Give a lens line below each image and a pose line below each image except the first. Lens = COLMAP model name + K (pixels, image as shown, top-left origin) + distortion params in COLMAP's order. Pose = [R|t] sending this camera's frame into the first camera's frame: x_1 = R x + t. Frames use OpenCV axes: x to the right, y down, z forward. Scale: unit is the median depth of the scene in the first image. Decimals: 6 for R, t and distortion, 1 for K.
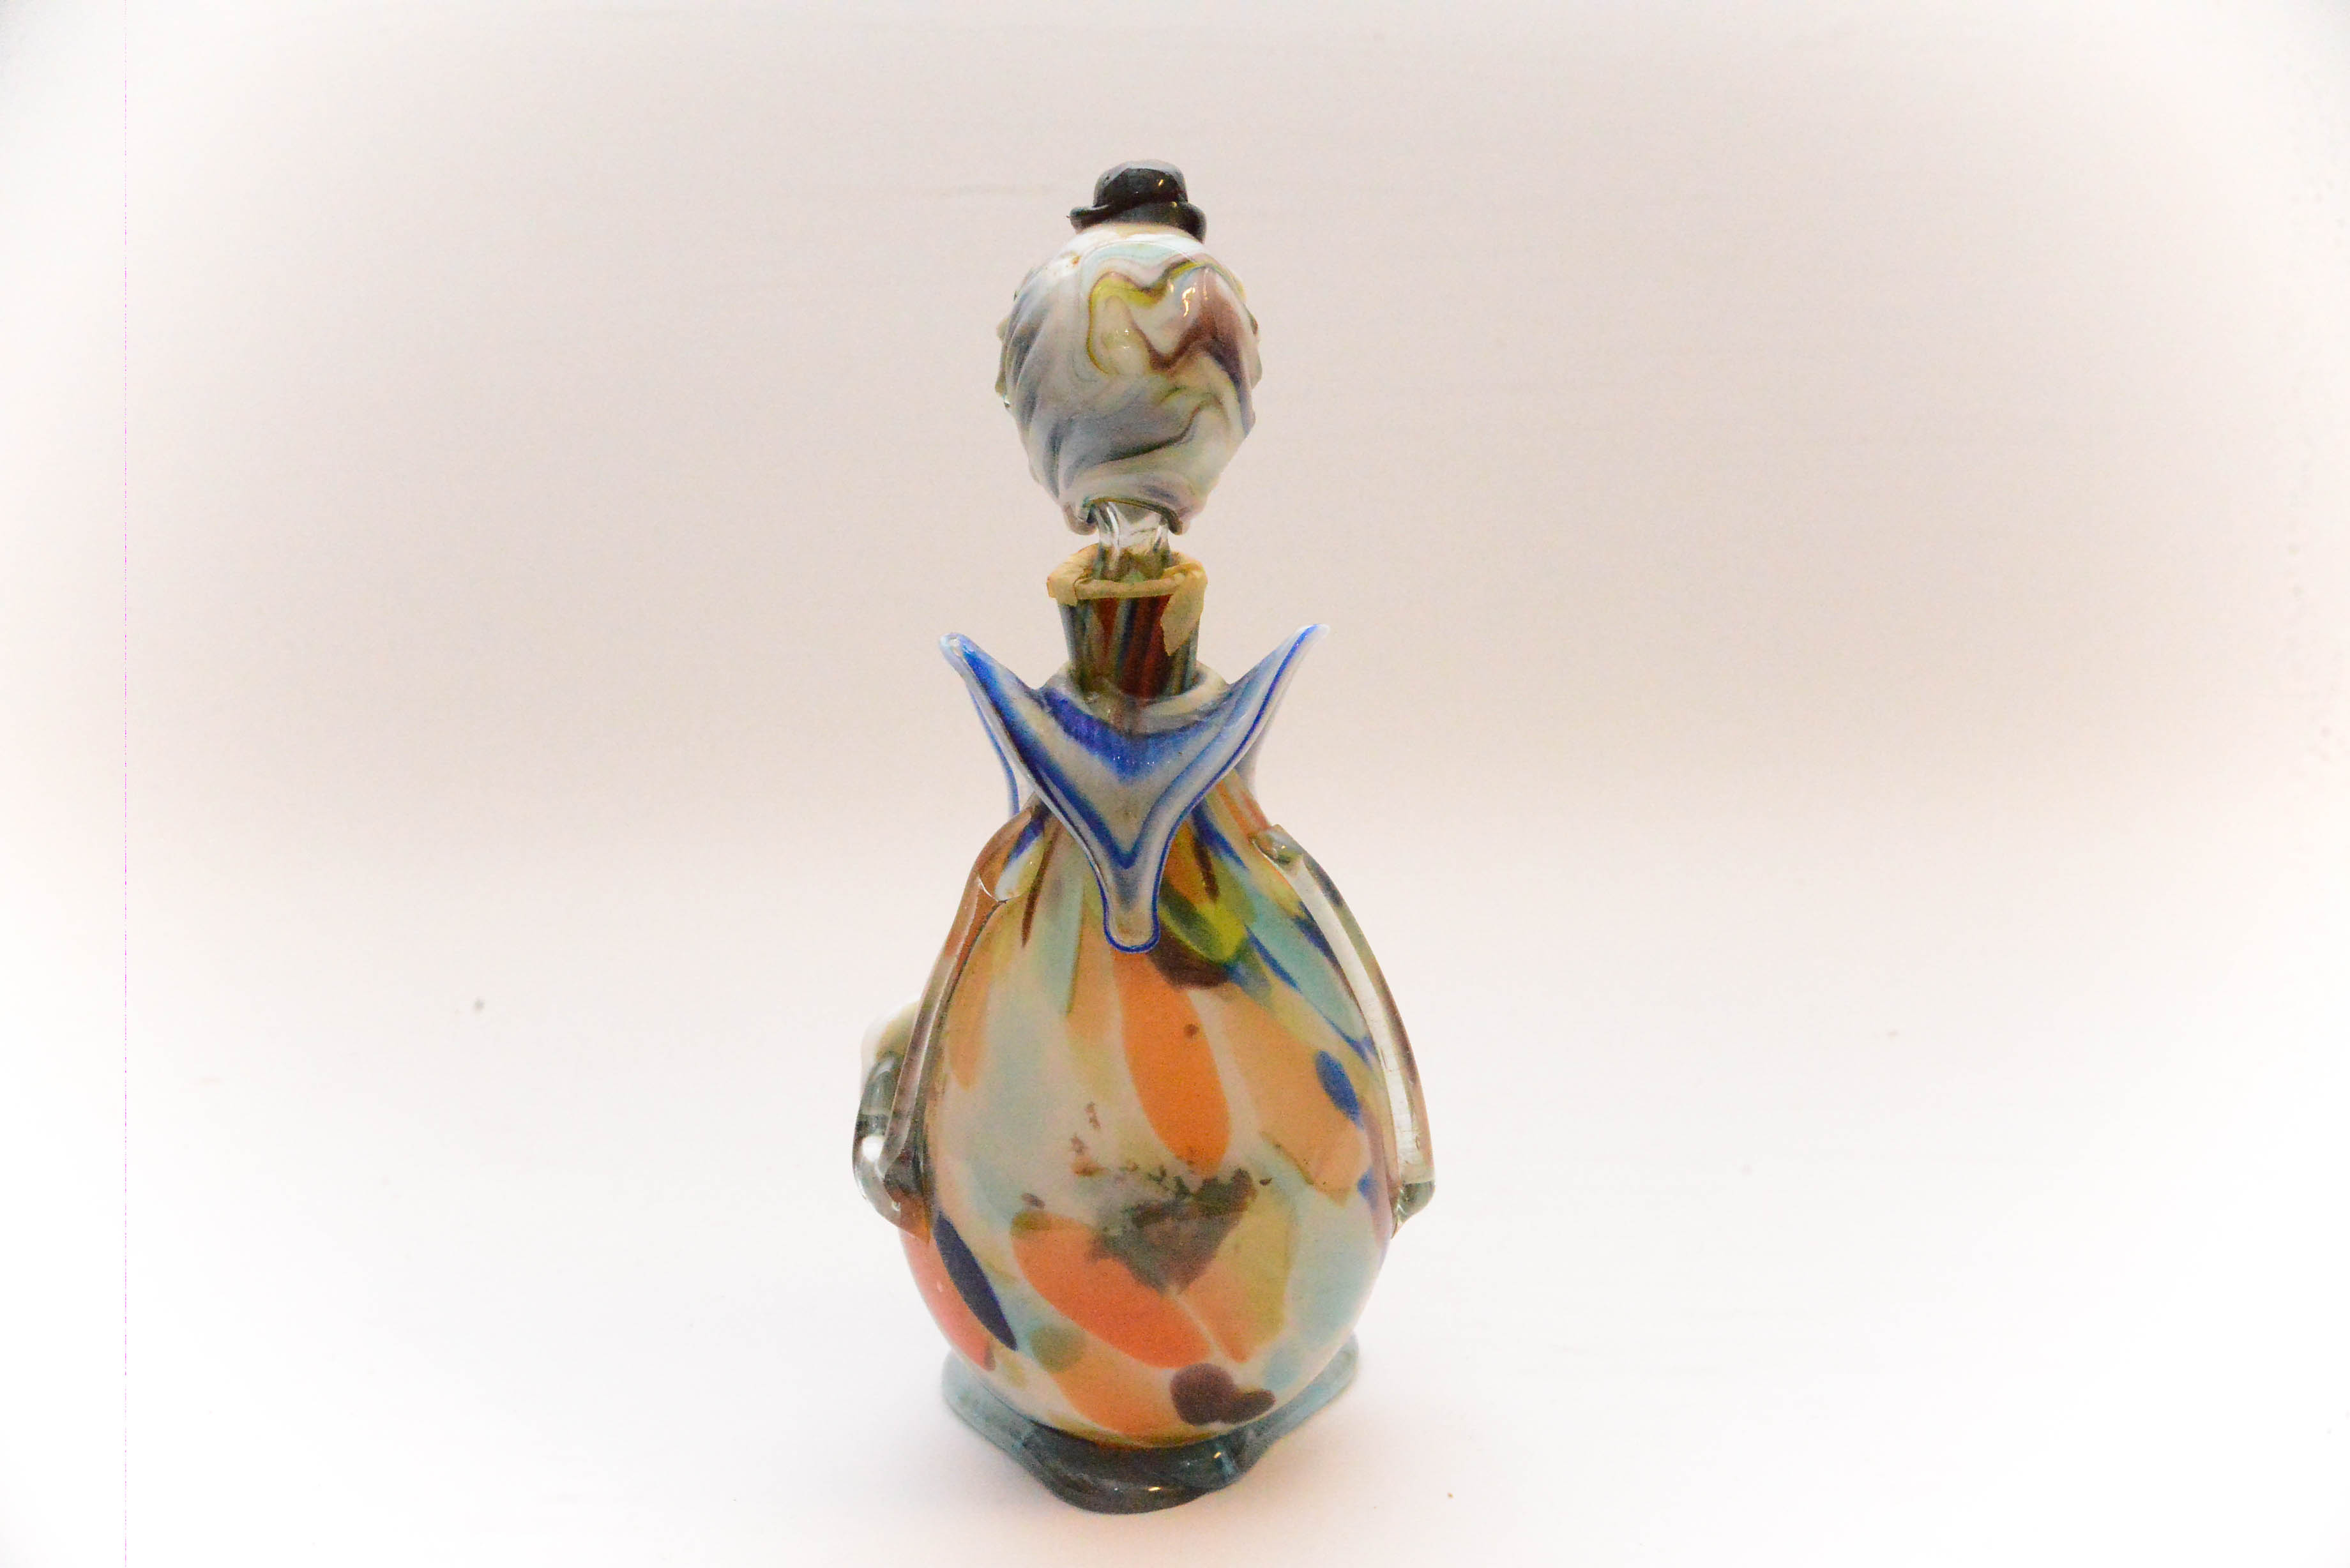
lens RADIAL K [[3415.4, 0, 1175.0], [0, 3415.4, 784.0], [0, 0, 1]] dist [-0.012342, -0.000548]
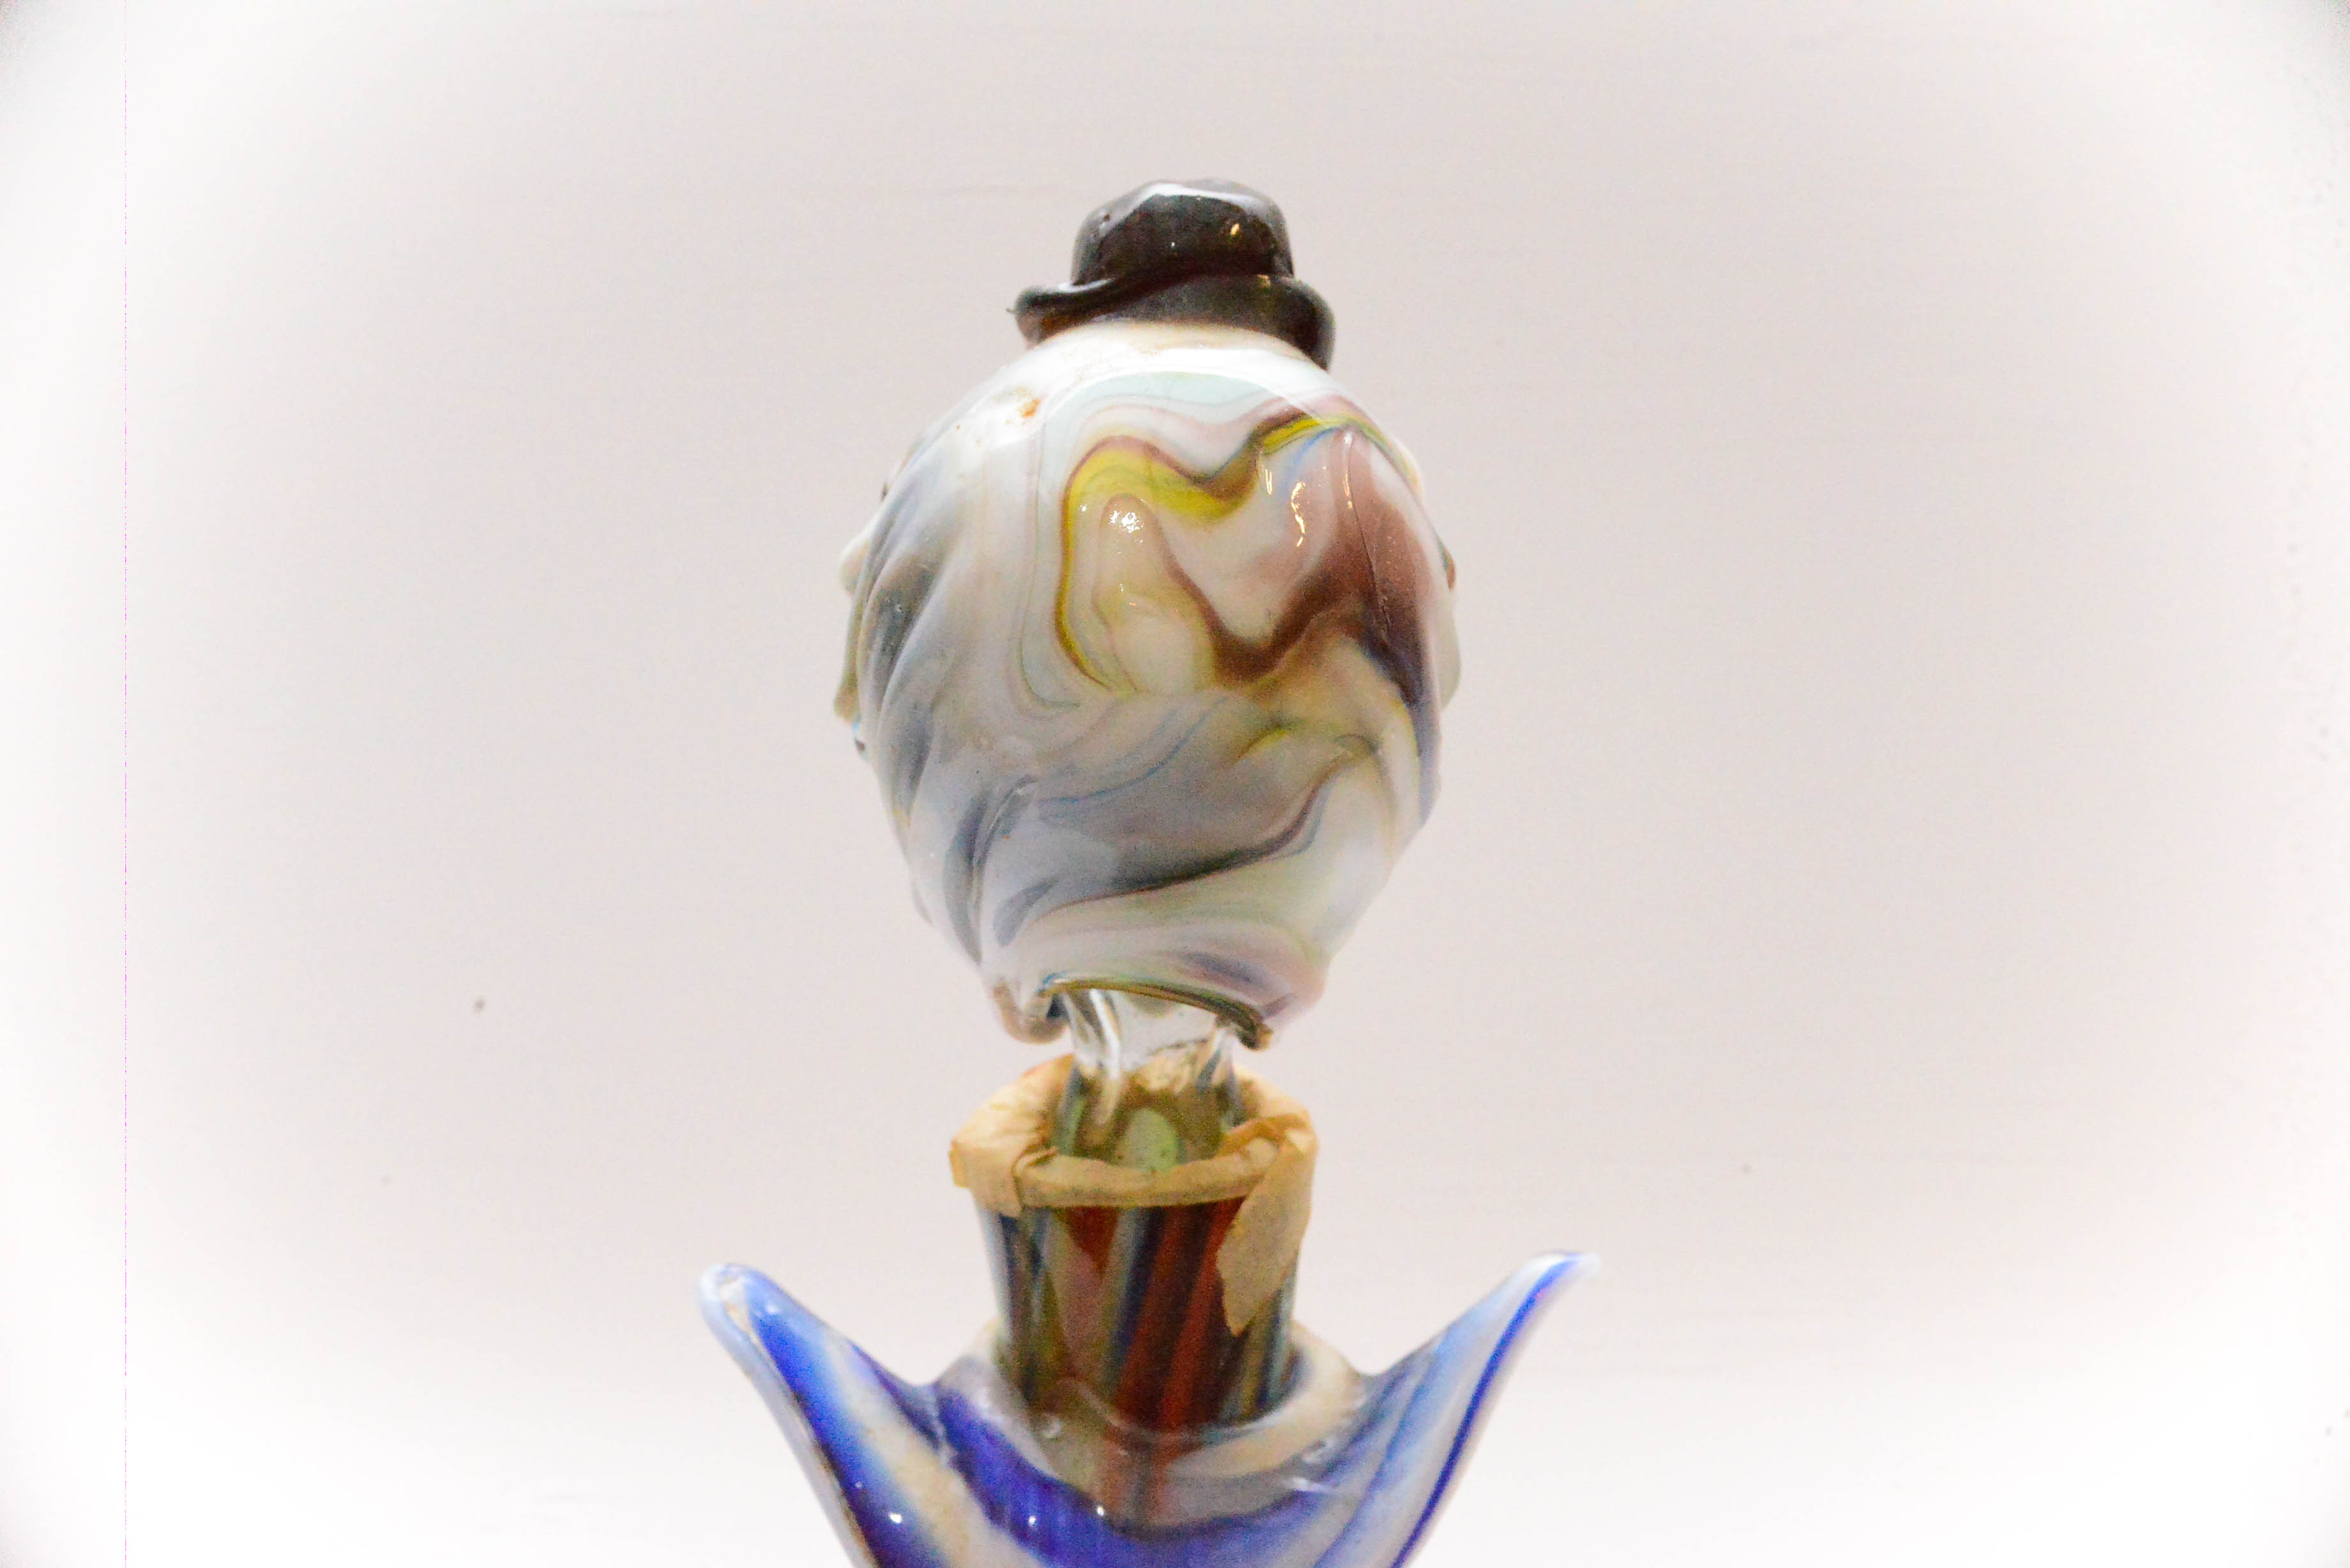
lens RADIAL K [[3721.7, 0, 1175.0], [0, 3721.7, 784.0], [0, 0, 1]] dist [-0.405505, 0.011534]
pose [[0.999627, 0.013410, 0.023803, -0.021338], [-0.012214, 0.998688, -0.049728, -0.084422], [-0.024438, 0.049419, 0.998479, 0.544951]]
